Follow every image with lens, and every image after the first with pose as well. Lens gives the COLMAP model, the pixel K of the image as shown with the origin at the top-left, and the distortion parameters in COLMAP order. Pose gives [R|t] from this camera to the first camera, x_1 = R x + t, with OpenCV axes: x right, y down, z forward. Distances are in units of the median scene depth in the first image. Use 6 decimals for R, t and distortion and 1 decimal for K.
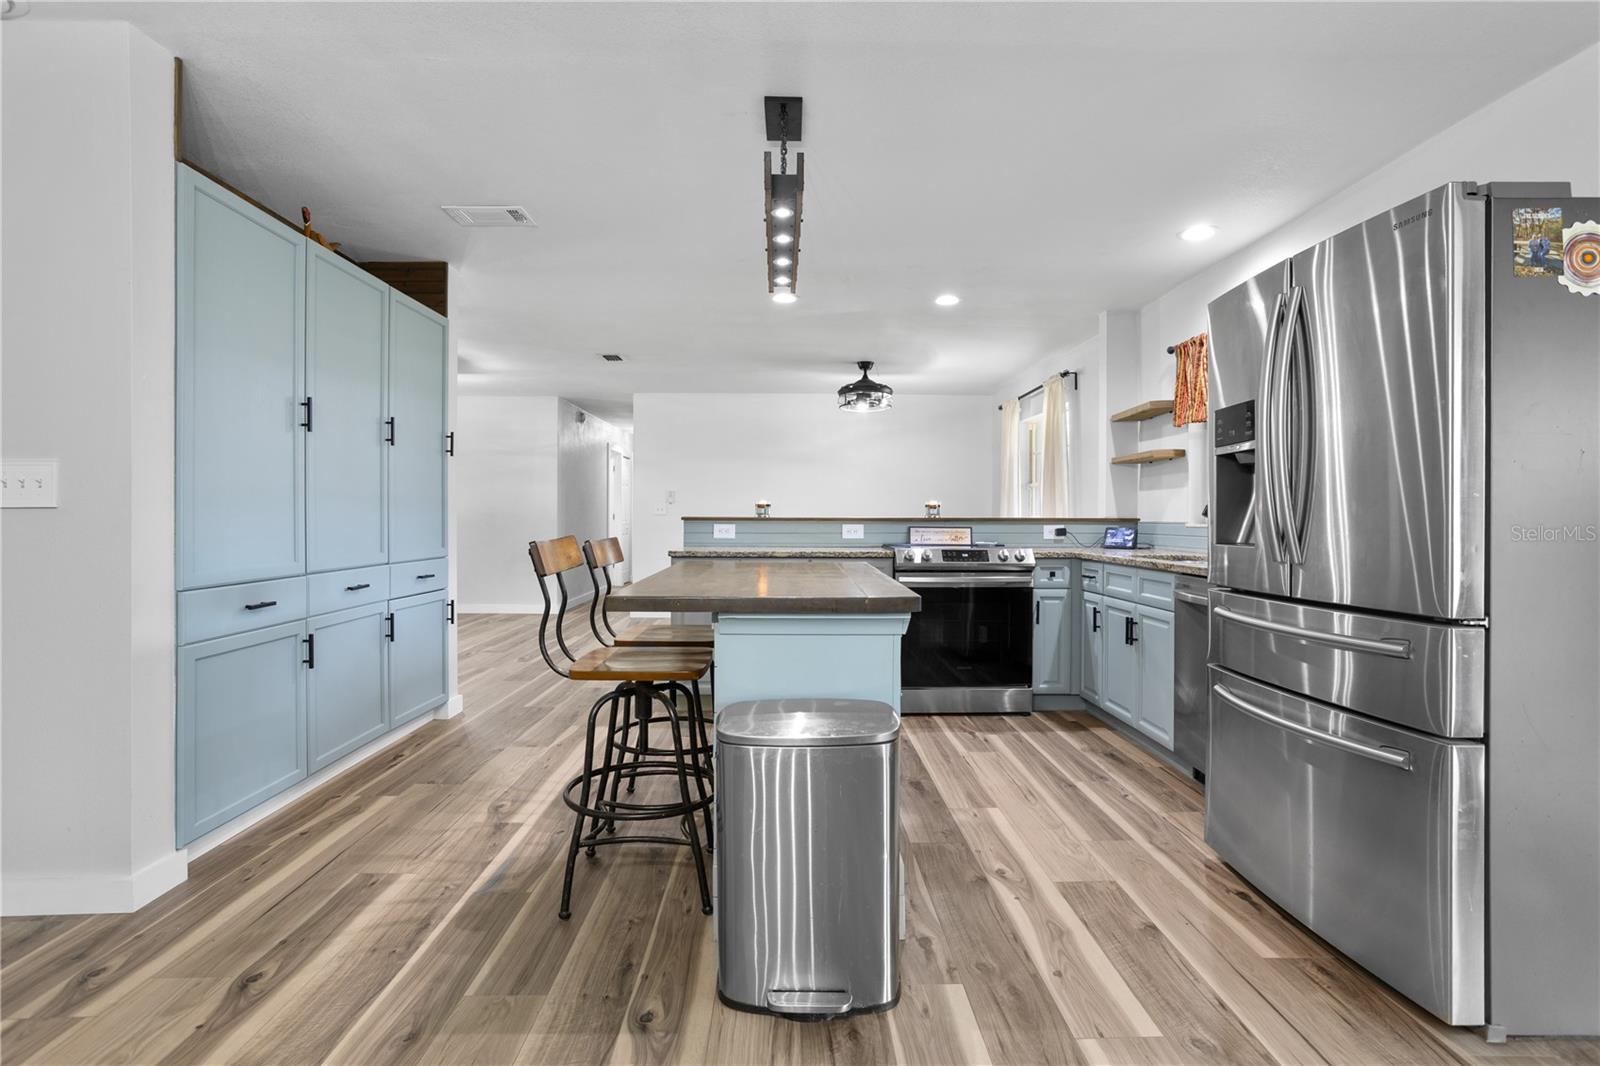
lens RADIAL K [[783.6, 0, 807.3], [0, 783.6, 513.7], [0, 0, 1]] dist [-0.052367, 0.028654]
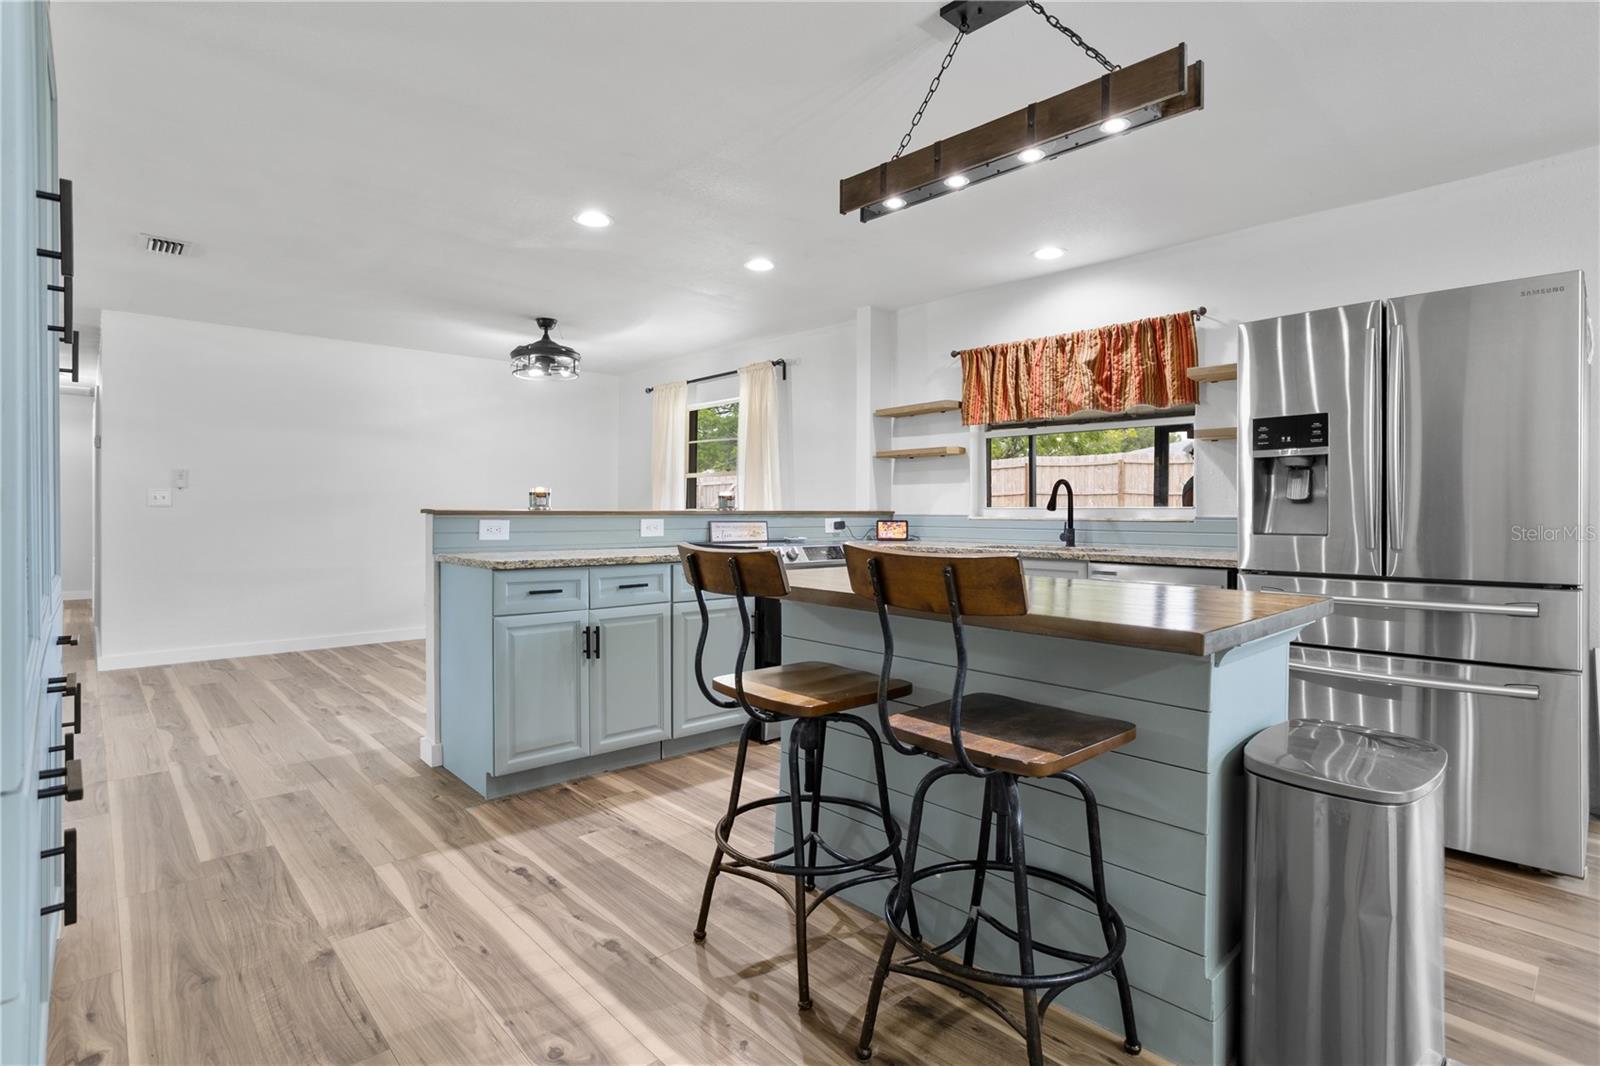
lens RADIAL K [[783.6, 0, 811.6], [0, 783.6, 520.4], [0, 0, 1]] dist [-0.052367, 0.028654]
pose [[0.743166, -0.009465, 0.669040, -0.444553], [-0.003743, 0.999826, 0.018301, -0.000545], [-0.669096, -0.016105, 0.743001, 0.355584]]
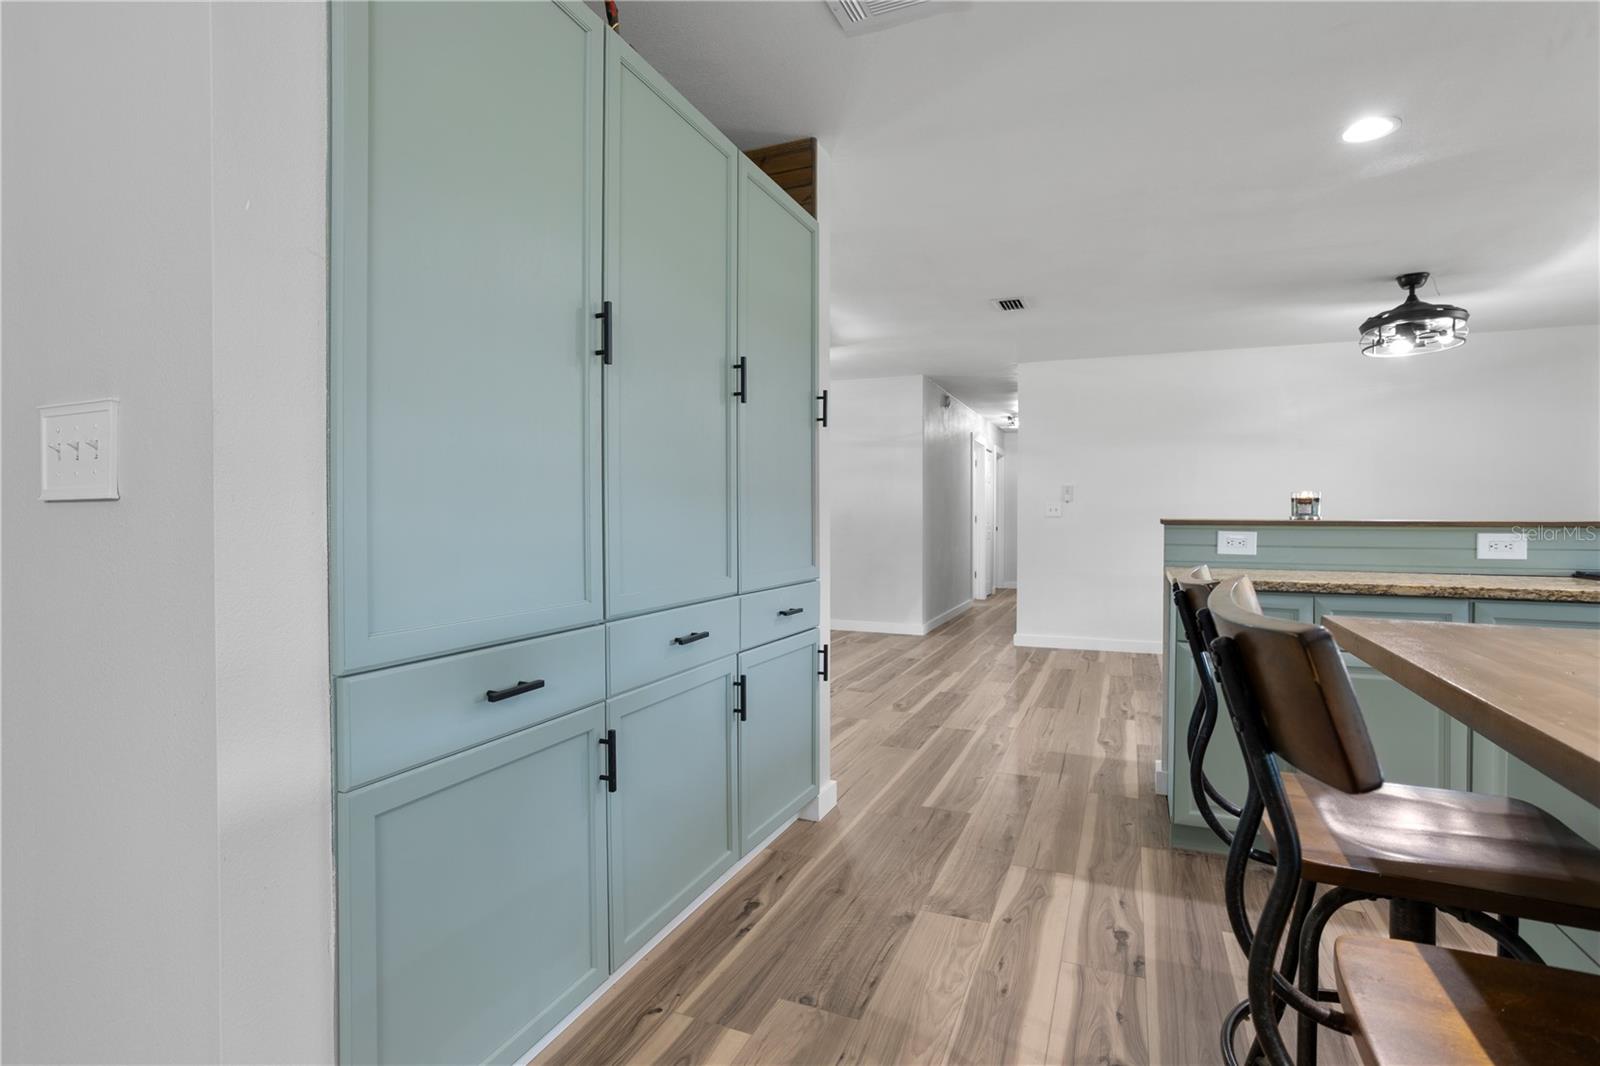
lens RADIAL K [[783.6, 0, 807.1], [0, 783.6, 530.4], [0, 0, 1]] dist [-0.052367, 0.028654]
pose [[0.915562, 0.005910, -0.402134, -0.208785], [0.001365, 0.999841, 0.017801, 0.001761], [0.402175, -0.016847, 0.915408, 0.391921]]
